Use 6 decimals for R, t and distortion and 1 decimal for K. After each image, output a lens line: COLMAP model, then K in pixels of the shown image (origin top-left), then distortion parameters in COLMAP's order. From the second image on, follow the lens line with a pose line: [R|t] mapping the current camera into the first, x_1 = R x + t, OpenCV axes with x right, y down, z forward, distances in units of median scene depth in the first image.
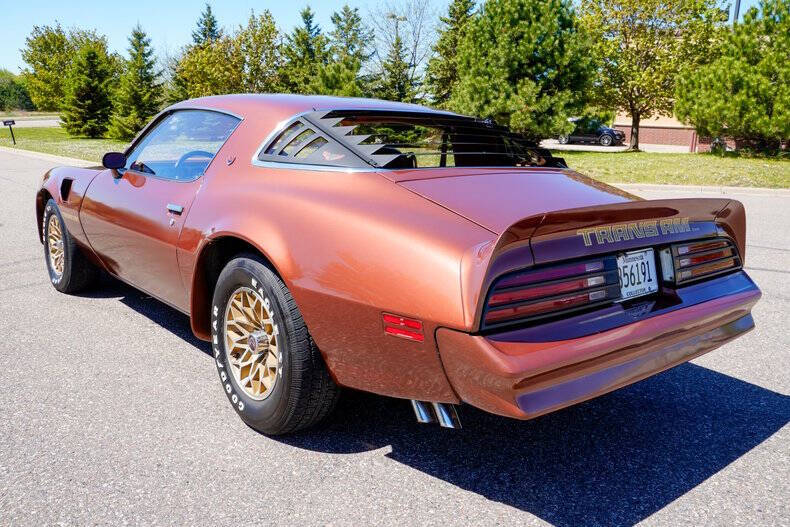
lens RADIAL K [[675.6, 0, 402.6], [0, 675.6, 258.6], [0, 0, 1]] dist [-0.082720, 0.155543]
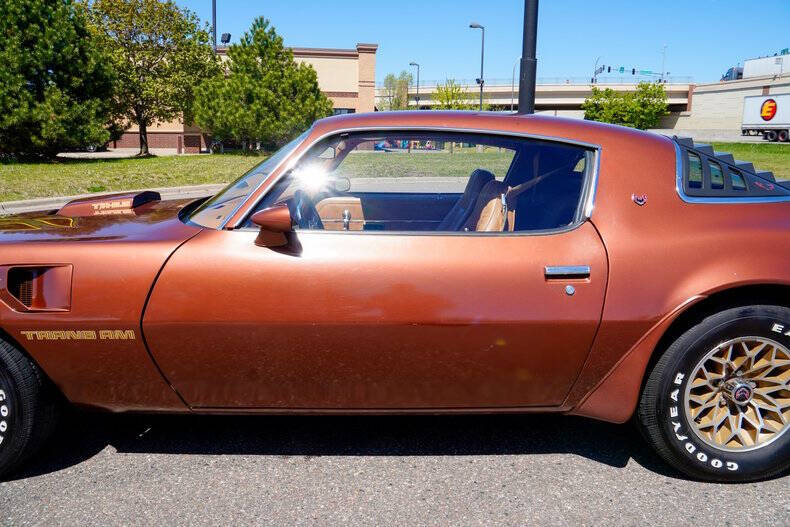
lens RADIAL K [[594.1, 0, 400.4], [0, 594.1, 258.6], [0, 0, 1]] dist [-0.131441, 0.102095]
pose [[0.651529, -0.174658, 0.738245, -0.156511], [0.157060, 0.983108, 0.093977, -0.029760], [-0.742188, 0.054719, 0.667954, 0.118476]]
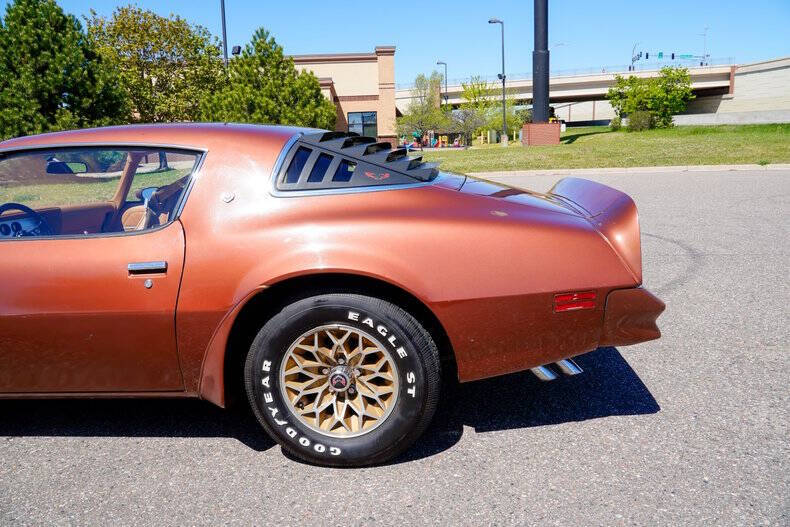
lens RADIAL K [[594.1, 0, 400.4], [0, 594.1, 258.6], [0, 0, 1]] dist [-0.131441, 0.102095]
pose [[0.706793, -0.199430, 0.678727, -0.100239], [0.200926, 0.976520, 0.077696, -0.012955], [-0.678286, 0.081459, 0.730269, 0.047260]]
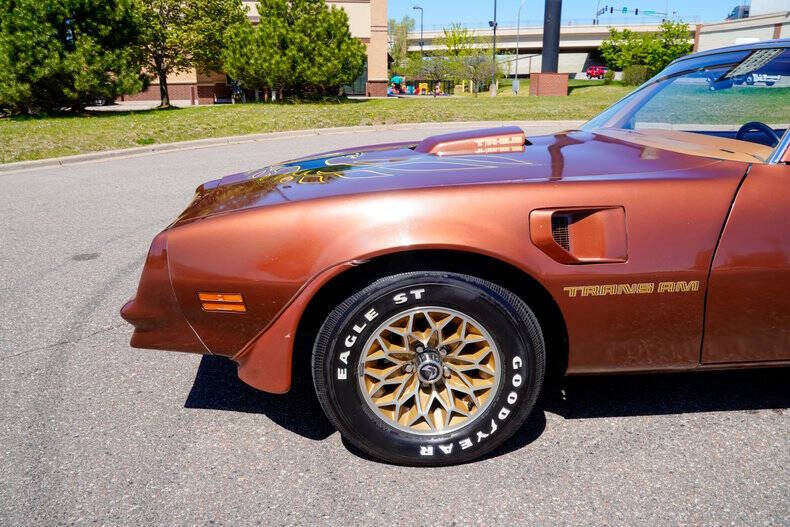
lens RADIAL K [[593.7, 0, 397.9], [0, 593.7, 255.1], [0, 0, 1]] dist [-0.130540, 0.100885]
pose [[0.637812, -0.248241, 0.729090, -0.208947], [0.178729, 0.968498, 0.173401, -0.043032], [-0.749168, 0.019712, 0.662087, 0.201285]]
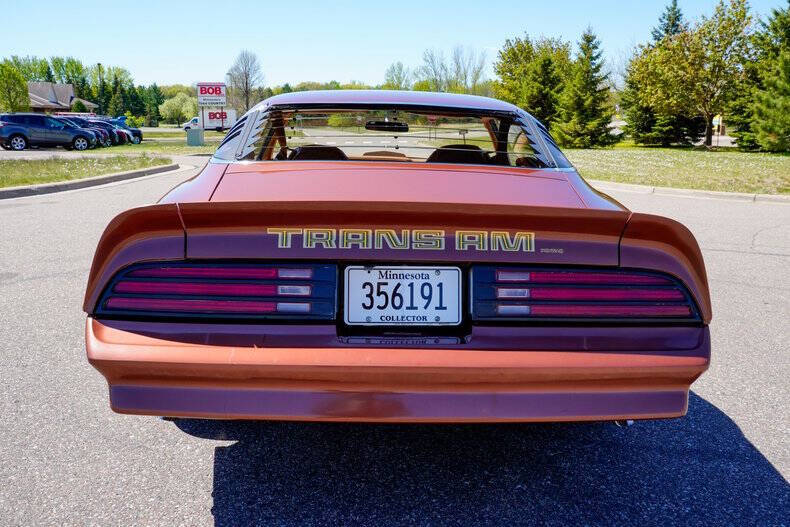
lens RADIAL K [[725.6, 0, 395.0], [0, 725.6, 263.5], [0, 0, 1]] dist [-0.055223, 0.153989]
pose [[0.778801, 0.099393, -0.619347, 0.112671], [-0.109858, 0.993718, 0.021331, -0.004058], [0.617576, 0.051428, 0.784828, 0.042535]]
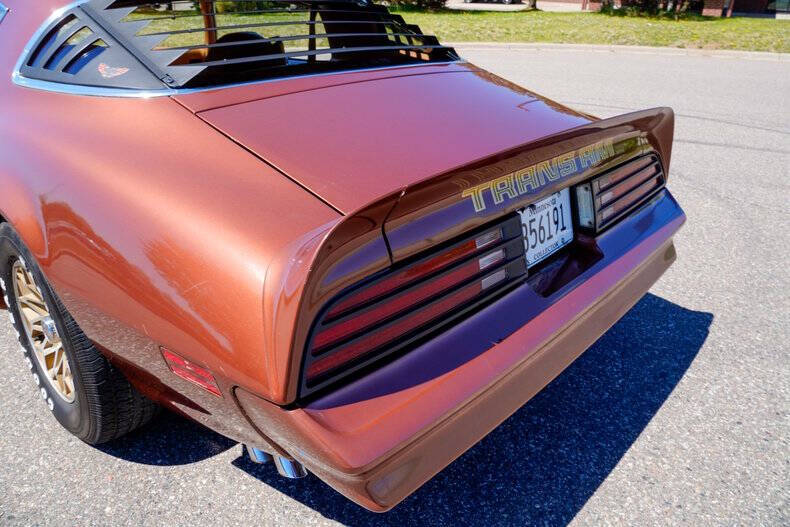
lens RADIAL K [[593.7, 0, 397.9], [0, 593.7, 255.1], [0, 0, 1]] dist [-0.130540, 0.100885]
pose [[0.992618, -0.065217, 0.102255, 0.015750], [0.038954, 0.969883, 0.240437, -0.014050], [-0.114856, -0.234679, 0.965264, 0.051402]]
